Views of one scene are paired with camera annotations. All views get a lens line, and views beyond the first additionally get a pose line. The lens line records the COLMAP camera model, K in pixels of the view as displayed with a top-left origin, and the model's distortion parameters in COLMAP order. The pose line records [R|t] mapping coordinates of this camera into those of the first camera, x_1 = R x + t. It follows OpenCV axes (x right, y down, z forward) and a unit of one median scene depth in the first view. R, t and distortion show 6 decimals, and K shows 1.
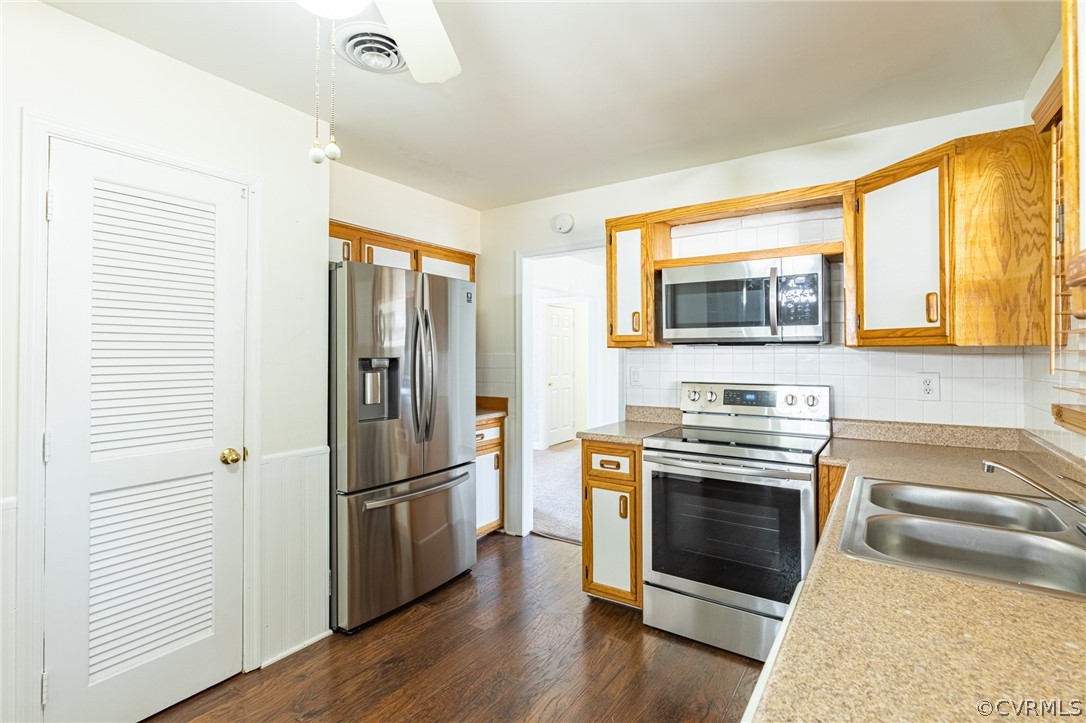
lens RADIAL K [[497.2, 0, 548.4], [0, 497.2, 356.7], [0, 0, 1]] dist [-0.009566, -0.000120]
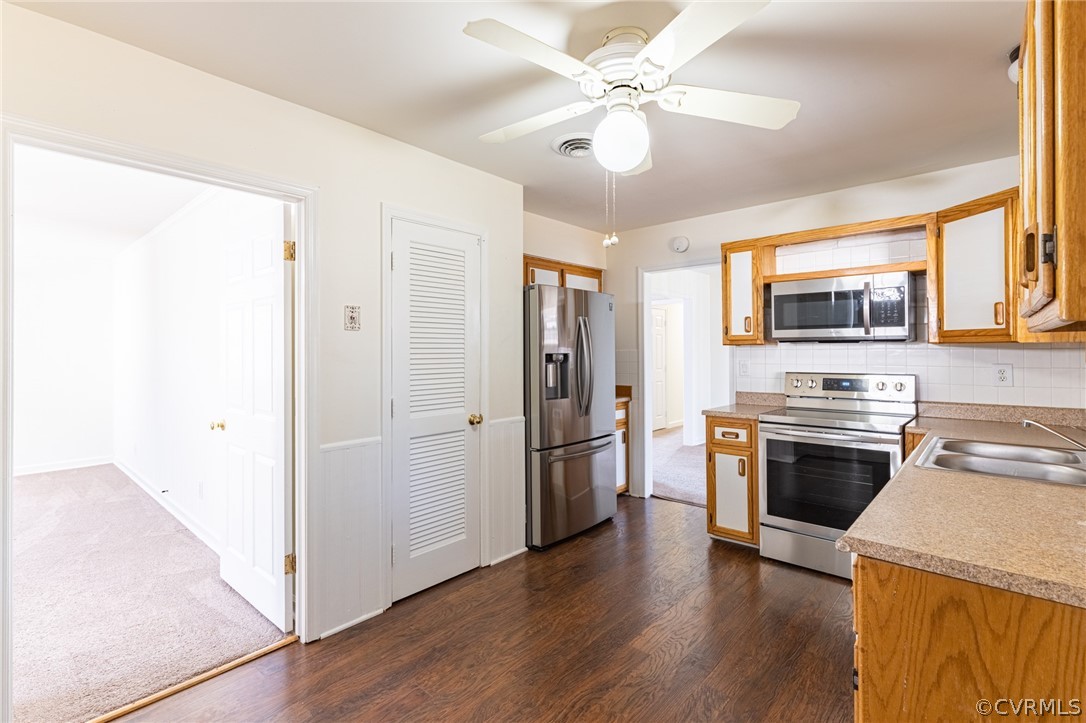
lens RADIAL K [[497.6, 0, 541.4], [0, 497.6, 354.7], [0, 0, 1]] dist [-0.000940, -0.000645]
pose [[0.990109, -0.002916, -0.140267, -0.184658], [0.003191, 0.999993, 0.001734, 0.002845], [0.140261, -0.002164, 0.990112, -0.362842]]
